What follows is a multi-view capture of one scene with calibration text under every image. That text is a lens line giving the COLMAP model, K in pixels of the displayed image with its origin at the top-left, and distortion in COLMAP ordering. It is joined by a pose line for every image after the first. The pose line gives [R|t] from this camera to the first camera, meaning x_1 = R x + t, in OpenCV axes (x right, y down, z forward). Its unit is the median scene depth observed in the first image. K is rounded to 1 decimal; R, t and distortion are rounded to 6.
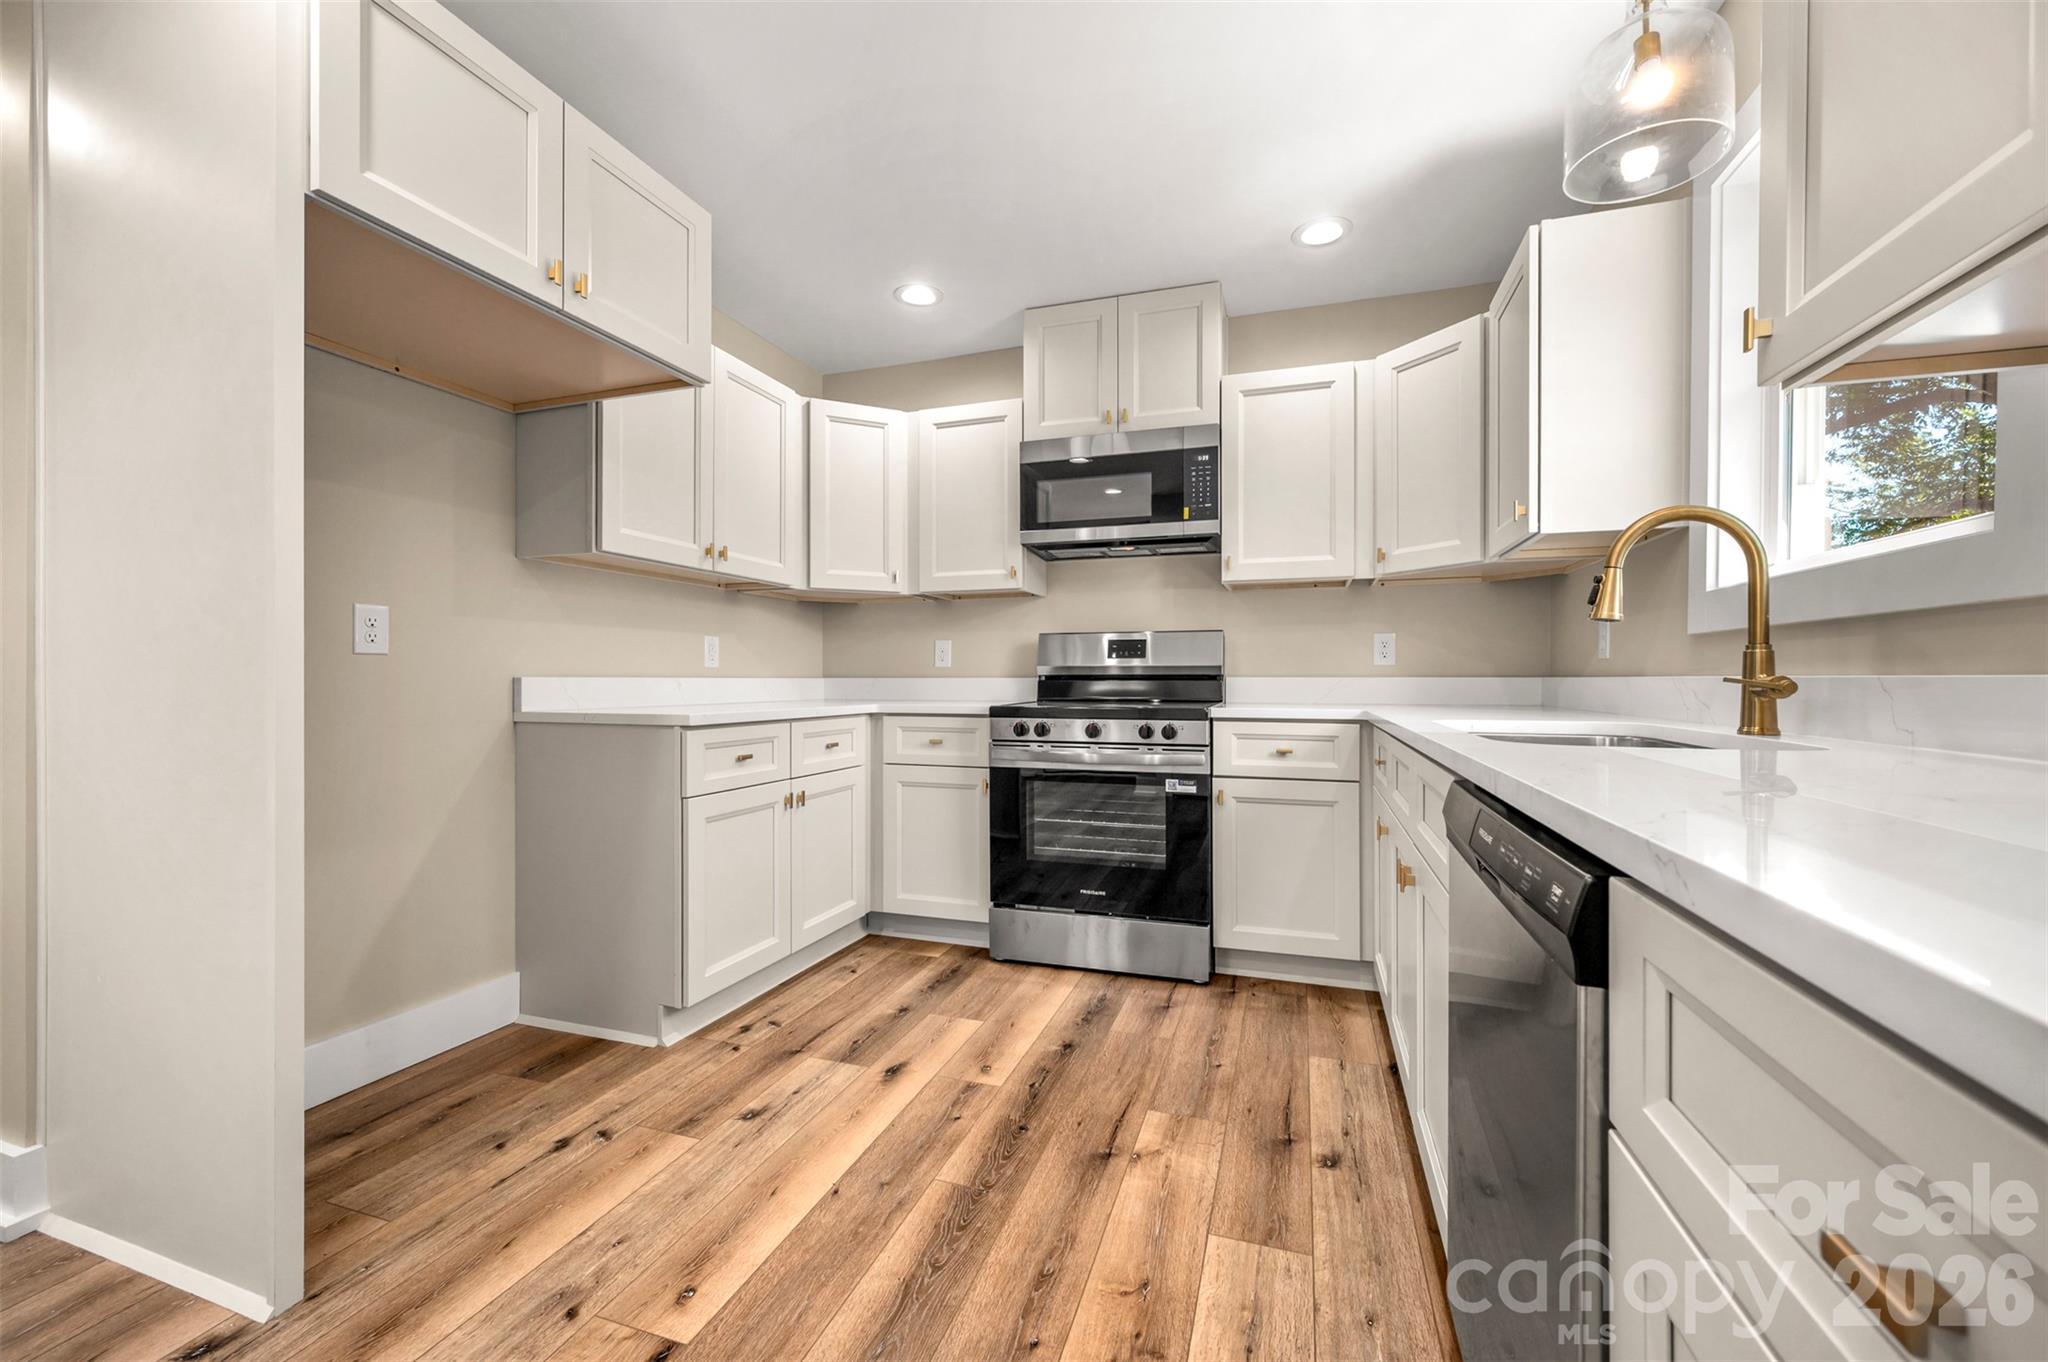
lens RADIAL K [[814.1, 0, 1026.3], [0, 814.1, 684.1], [0, 0, 1]] dist [0.001232, -0.000051]
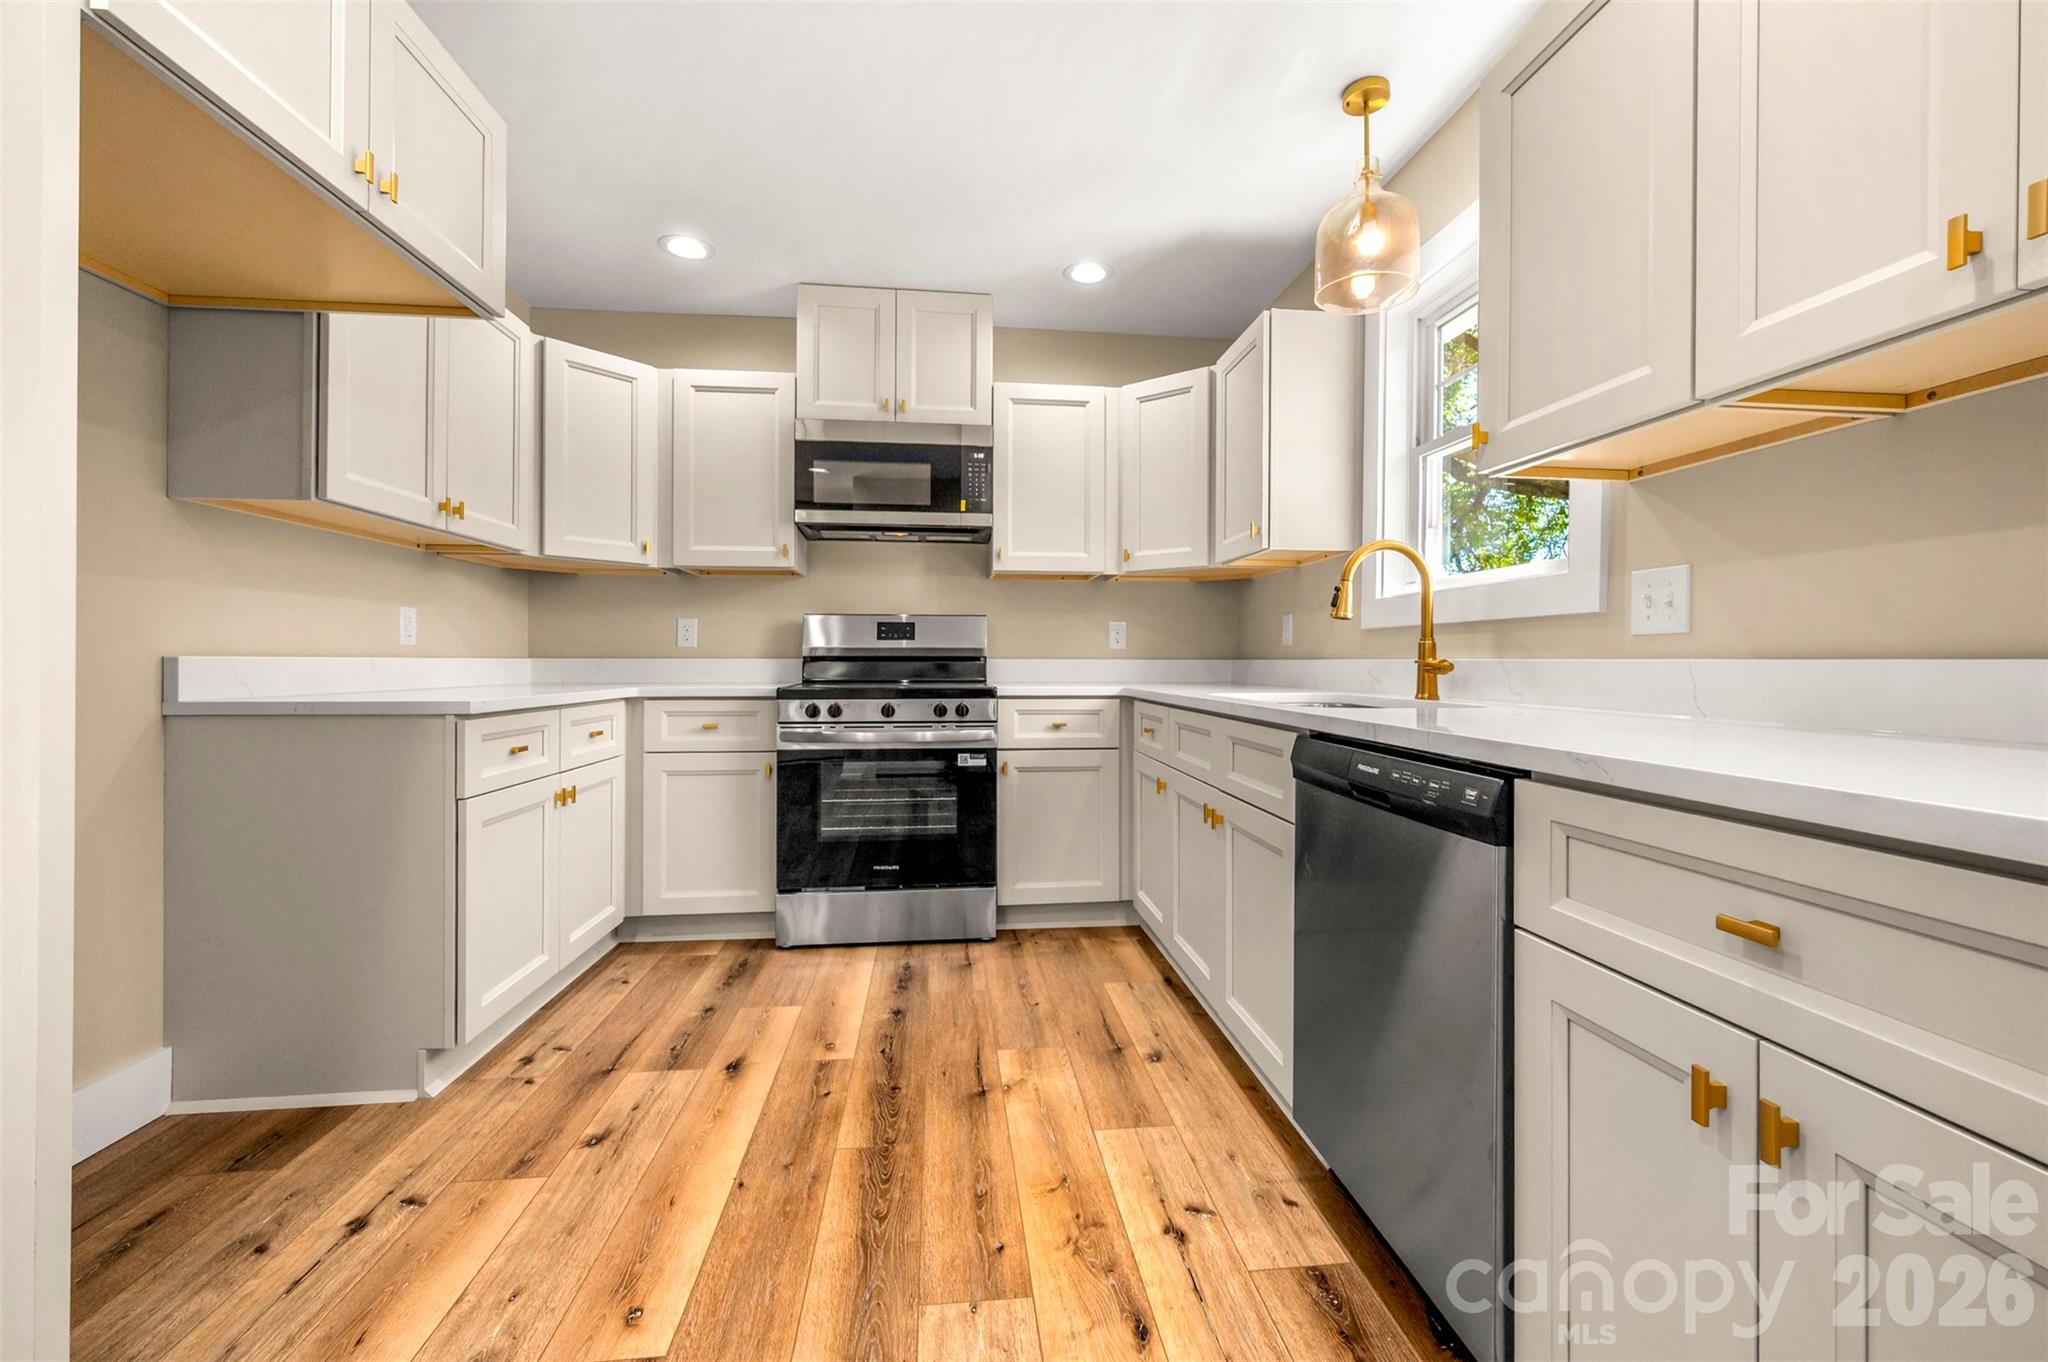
lens RADIAL K [[827.6, 0, 1032.3], [0, 827.6, 666.1], [0, 0, 1]] dist [-0.000132, 0.000044]
pose [[0.907297, -0.000643, 0.420491, -0.203127], [0.000498, 1.000000, 0.000455, 0.000704], [-0.420491, -0.000204, 0.907297, -0.028751]]
